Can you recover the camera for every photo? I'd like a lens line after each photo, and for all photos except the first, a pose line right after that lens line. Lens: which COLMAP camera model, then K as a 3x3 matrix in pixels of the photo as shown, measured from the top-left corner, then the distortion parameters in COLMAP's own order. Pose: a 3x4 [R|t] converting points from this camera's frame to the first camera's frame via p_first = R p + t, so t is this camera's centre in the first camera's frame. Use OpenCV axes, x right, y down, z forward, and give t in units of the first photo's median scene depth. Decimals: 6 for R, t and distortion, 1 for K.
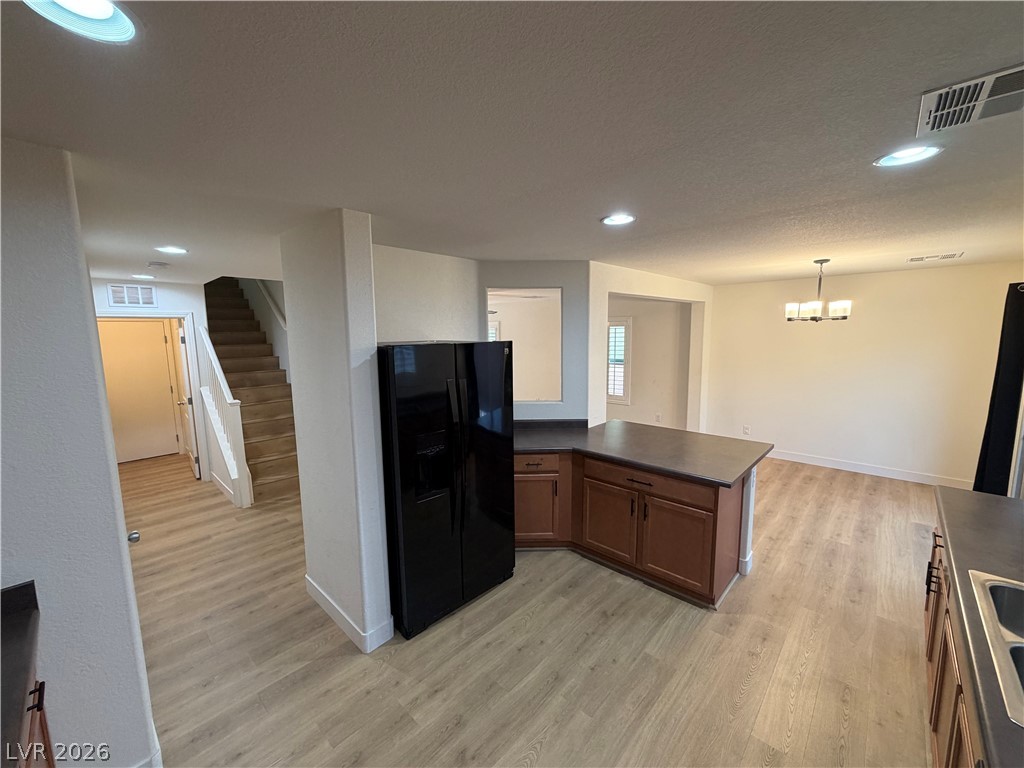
lens RADIAL K [[411.1, 0, 506.2], [0, 411.1, 383.5], [0, 0, 1]] dist [0.001998, 0.000690]
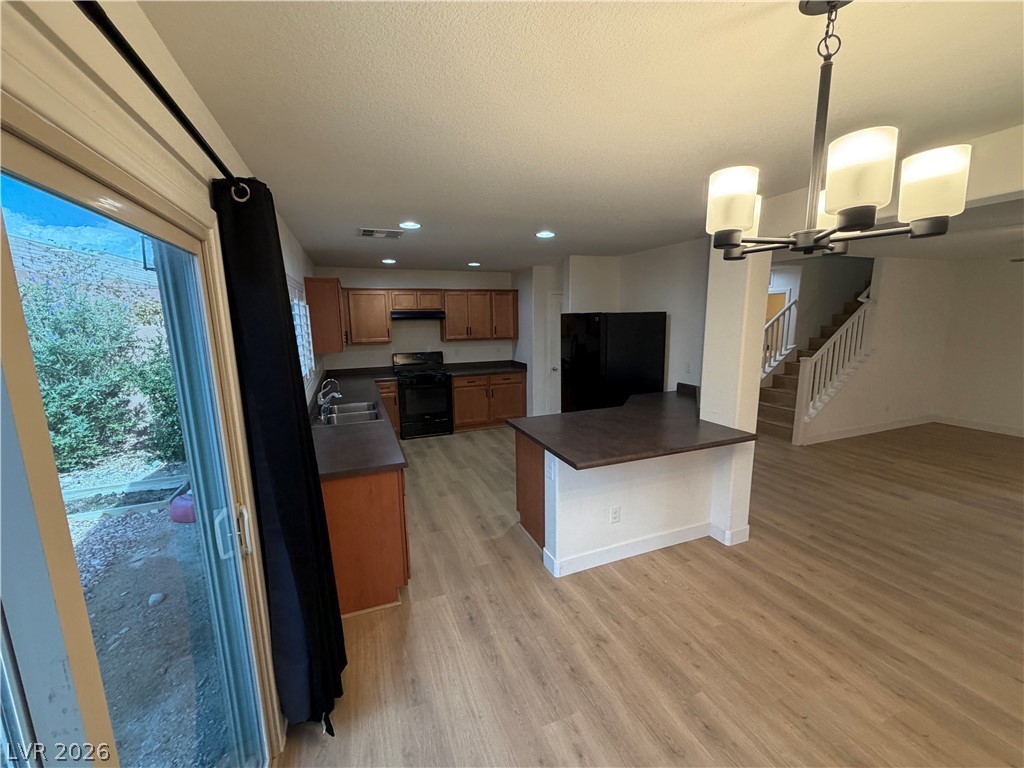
lens RADIAL K [[411.1, 0, 511.6], [0, 411.1, 380.9], [0, 0, 1]] dist [0.001998, 0.000690]
pose [[-0.419975, 0.167090, -0.892021, 1.201931], [-0.088681, 0.970645, 0.223570, -0.129797], [0.903193, 0.172999, -0.392829, 1.063742]]
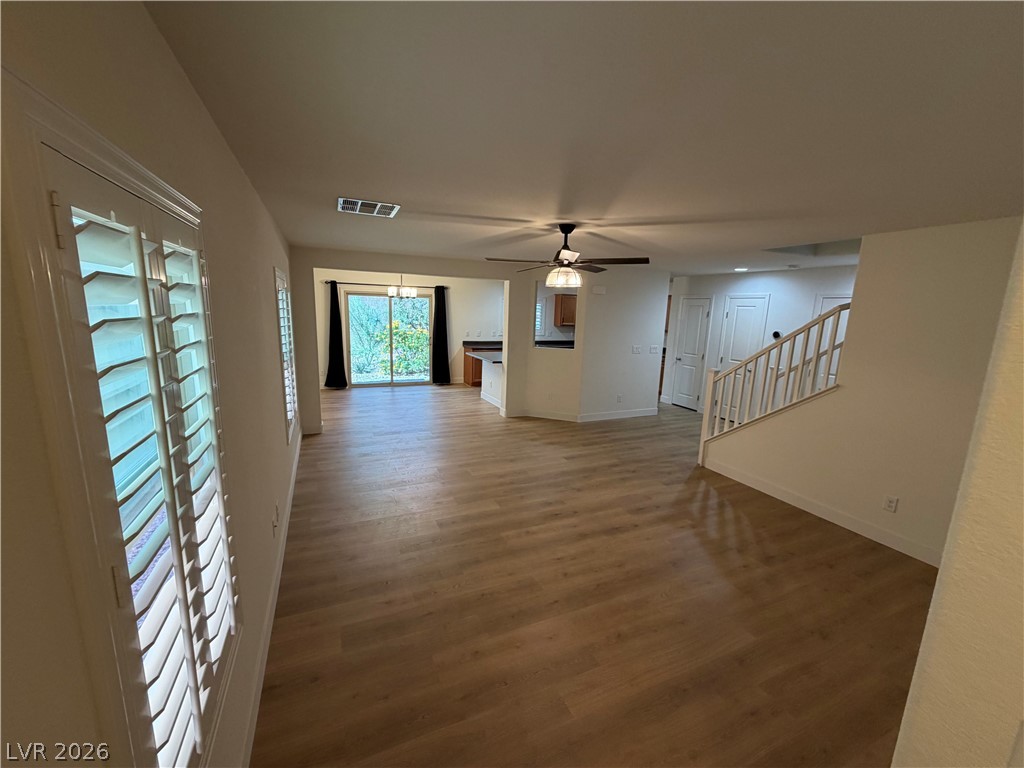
lens RADIAL K [[411.1, 0, 512.3], [0, 411.1, 382.0], [0, 0, 1]] dist [0.001998, 0.000690]
pose [[-0.928588, -0.077683, 0.362891, -0.467131], [0.030311, 0.958704, 0.282787, -0.337083], [-0.369873, 0.273593, -0.887886, 2.877264]]
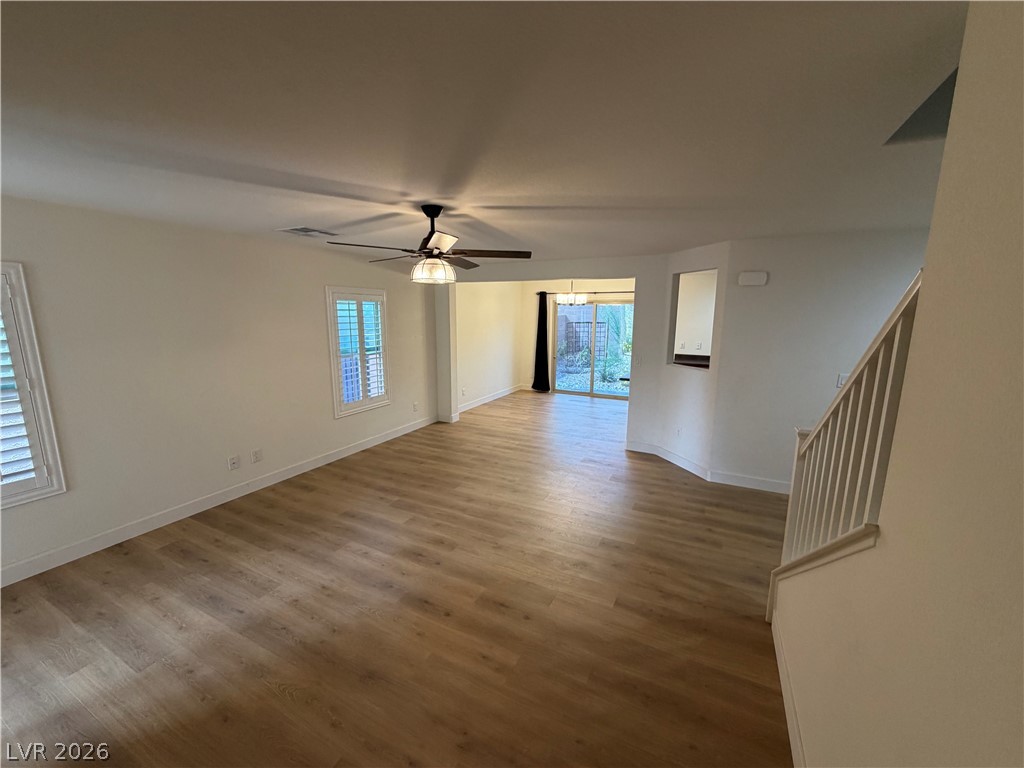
lens RADIAL K [[411.1, 0, 507.4], [0, 411.1, 385.8], [0, 0, 1]] dist [0.001998, 0.000690]
pose [[-0.292927, -0.153413, 0.943747, -1.027138], [0.118114, 0.973677, 0.194939, -0.217110], [-0.948811, 0.168573, -0.267096, 2.021302]]
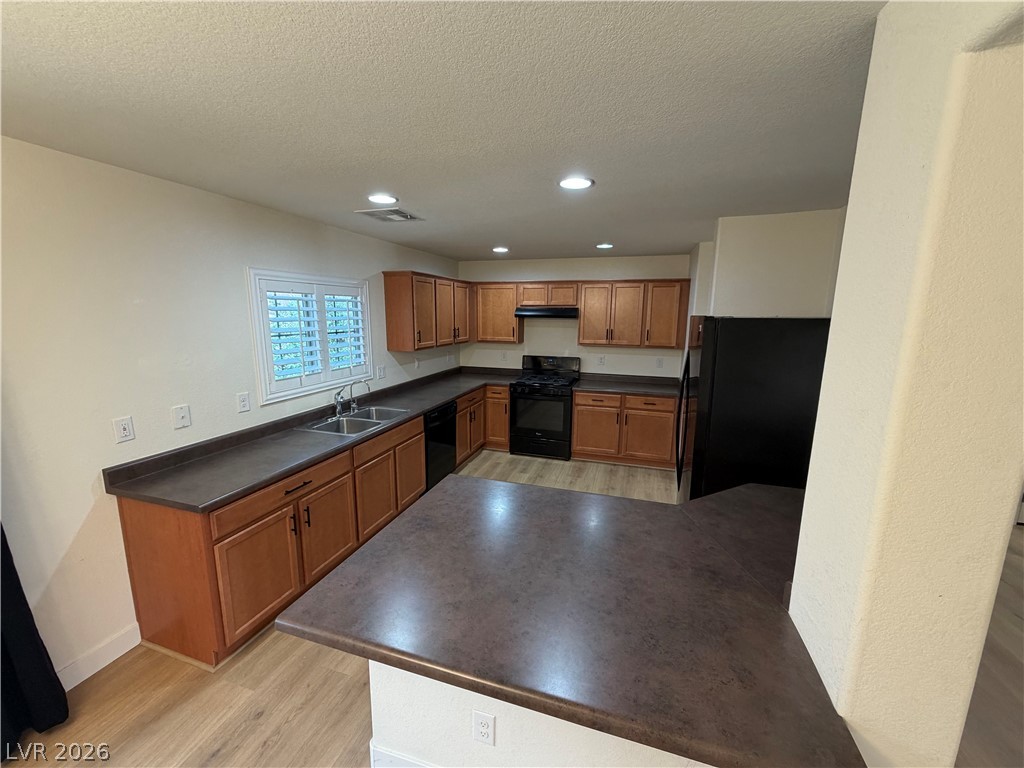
lens RADIAL K [[411.1, 0, 513.0], [0, 411.1, 384.5], [0, 0, 1]] dist [0.001998, 0.000690]
pose [[-0.899205, 0.087477, -0.428693, 0.553349], [-0.044811, 0.956243, 0.289121, -0.147235], [0.435226, 0.279189, -0.855939, 1.237084]]
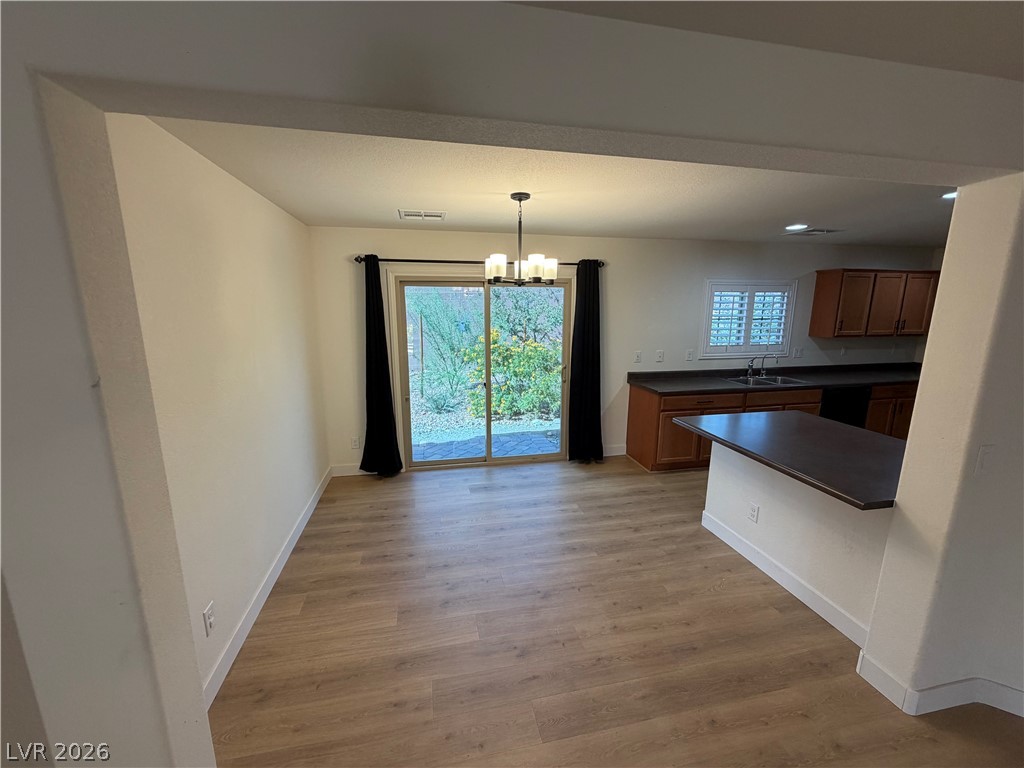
lens RADIAL K [[411.1, 0, 506.2], [0, 411.1, 385.1], [0, 0, 1]] dist [0.001998, 0.000690]
pose [[-0.821637, -0.094271, 0.562161, 0.404226], [0.083369, 0.955749, 0.282123, -0.210890], [-0.563881, 0.278670, -0.777419, 1.795544]]
